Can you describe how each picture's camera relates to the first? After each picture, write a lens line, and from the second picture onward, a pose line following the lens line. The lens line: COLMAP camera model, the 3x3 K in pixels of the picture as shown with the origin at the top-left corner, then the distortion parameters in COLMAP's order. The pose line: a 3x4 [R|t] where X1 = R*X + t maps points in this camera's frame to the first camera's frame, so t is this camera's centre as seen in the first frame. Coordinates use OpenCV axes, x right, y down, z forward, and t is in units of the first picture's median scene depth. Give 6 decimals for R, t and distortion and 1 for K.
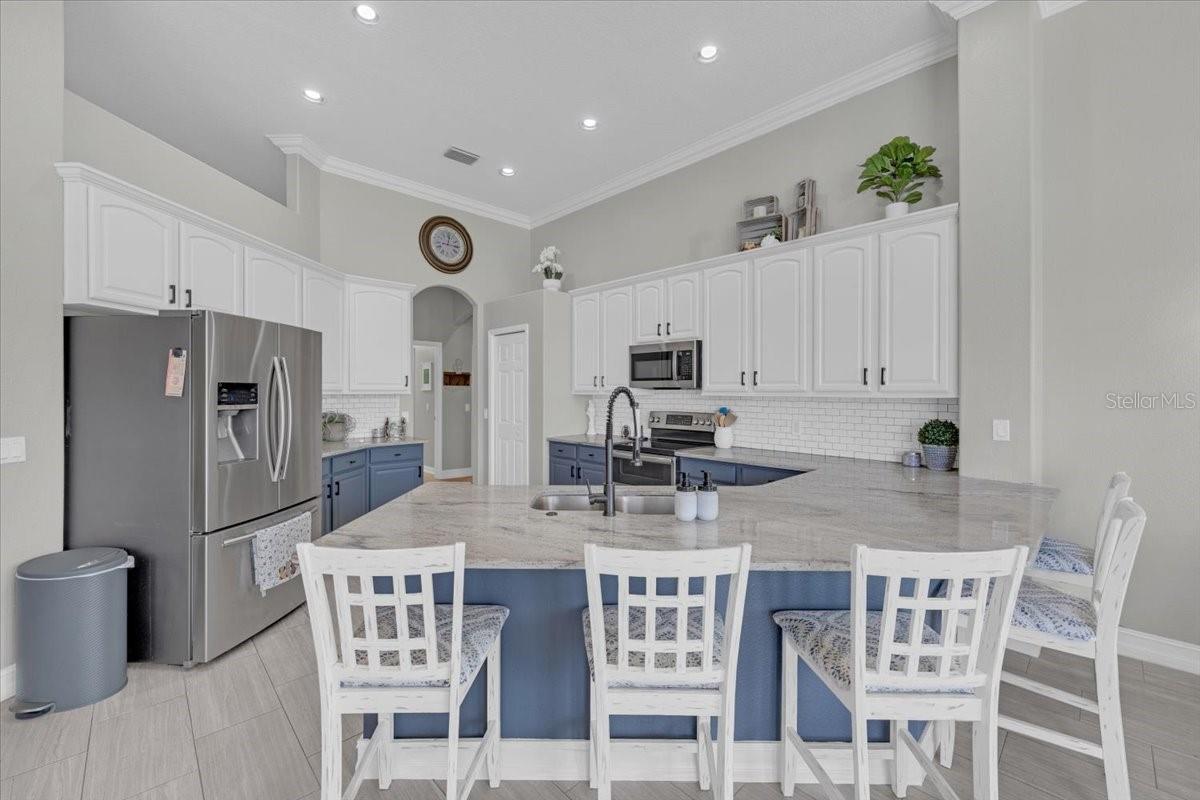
lens RADIAL K [[484.3, 0, 598.4], [0, 484.3, 397.9], [0, 0, 1]] dist [-0.004270, -0.000754]
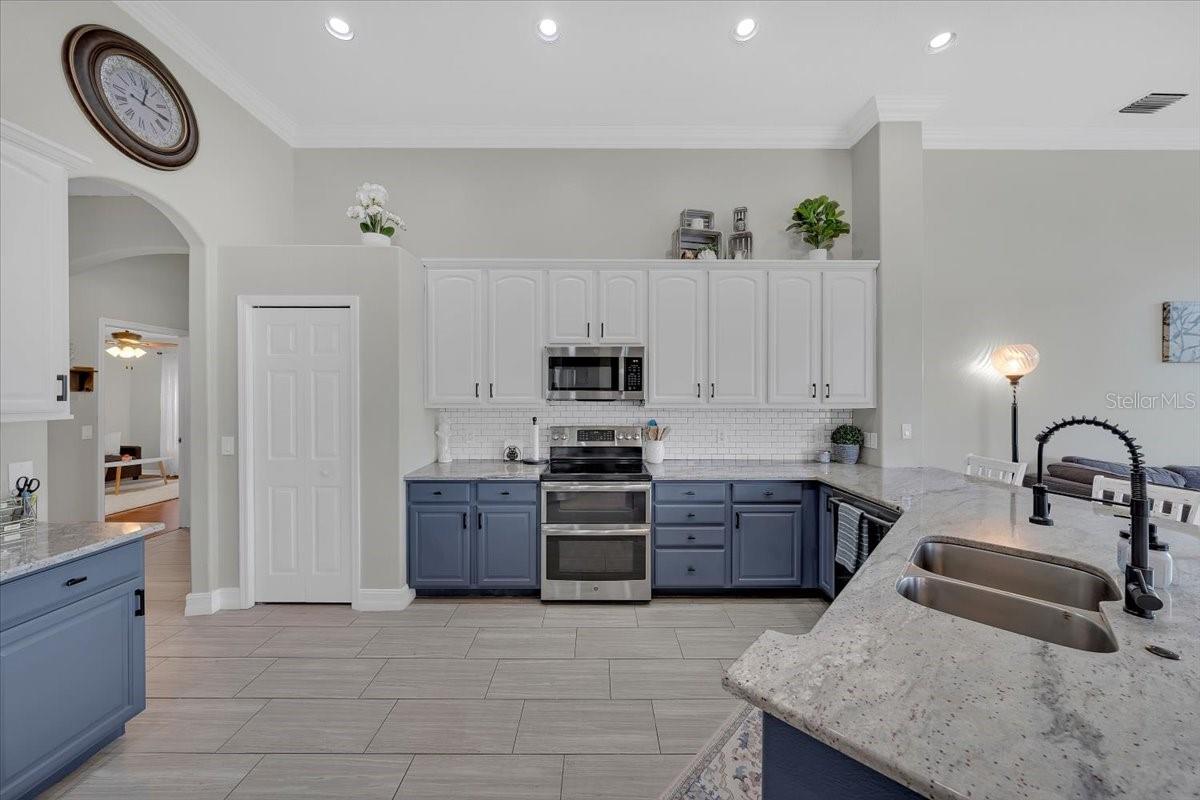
lens RADIAL K [[412.6, 0, 596.4], [0, 412.6, 397.1], [0, 0, 1]] dist [-0.006167, 0.000545]
pose [[0.684929, -0.009701, 0.728545, -0.403705], [0.010916, 0.999936, 0.003052, -0.028190], [-0.728528, 0.005862, 0.684991, 0.526964]]
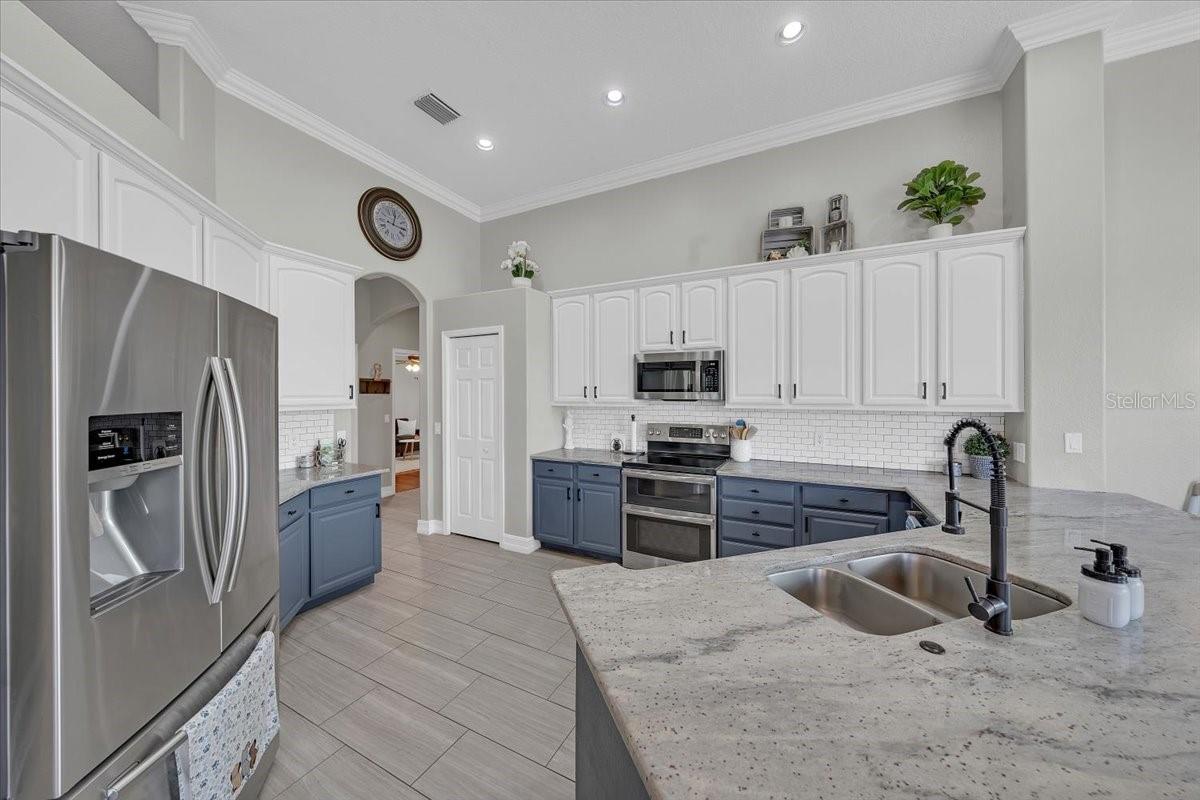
lens RADIAL K [[412.6, 0, 598.6], [0, 412.6, 398.0], [0, 0, 1]] dist [-0.006167, 0.000545]
pose [[0.945478, -0.007404, 0.325603, -0.283050], [0.008527, 0.999962, -0.002021, -0.024831], [-0.325575, 0.004688, 0.945504, 0.305292]]
